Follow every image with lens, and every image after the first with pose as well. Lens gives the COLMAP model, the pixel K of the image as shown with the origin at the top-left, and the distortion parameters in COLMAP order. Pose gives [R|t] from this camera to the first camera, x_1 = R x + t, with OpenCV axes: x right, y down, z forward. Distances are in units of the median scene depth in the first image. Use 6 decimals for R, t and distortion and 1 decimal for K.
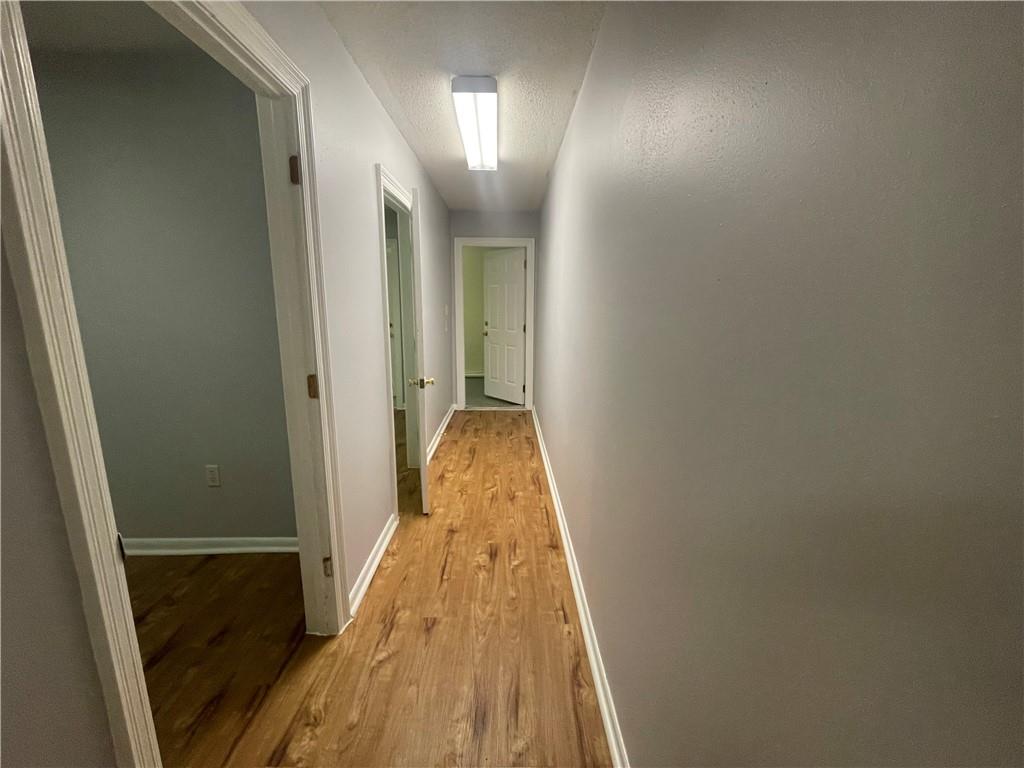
lens RADIAL K [[409.0, 0, 509.3], [0, 409.0, 379.8], [0, 0, 1]] dist [0.001380, 0.000259]
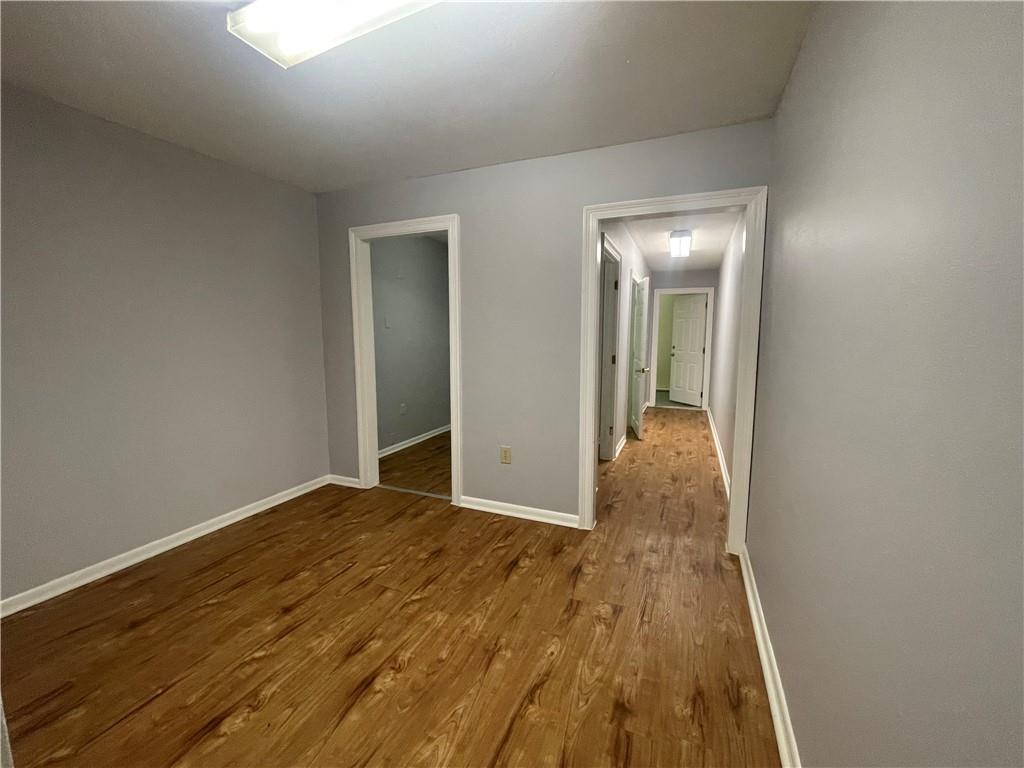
lens RADIAL K [[409.0, 0, 509.3], [0, 409.0, 379.8], [0, 0, 1]] dist [0.001380, 0.000259]
pose [[0.914133, 0.042206, -0.403211, -0.002188], [-0.074010, 0.995227, -0.063614, 0.121609], [0.398602, 0.087993, 0.912893, -0.569856]]
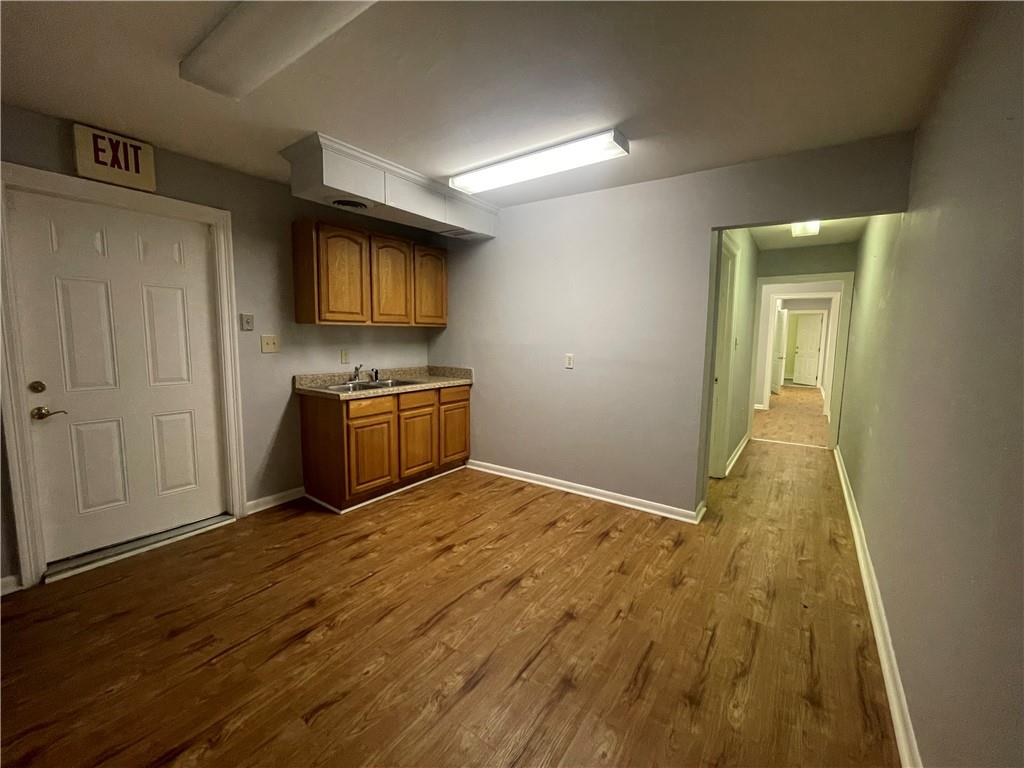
lens RADIAL K [[409.0, 0, 509.3], [0, 409.0, 379.8], [0, 0, 1]] dist [0.001380, 0.000259]
pose [[0.811452, 0.046546, -0.582563, -0.022869], [-0.088348, 0.995137, -0.043550, 0.305658], [0.577703, 0.086806, 0.811618, -1.926726]]
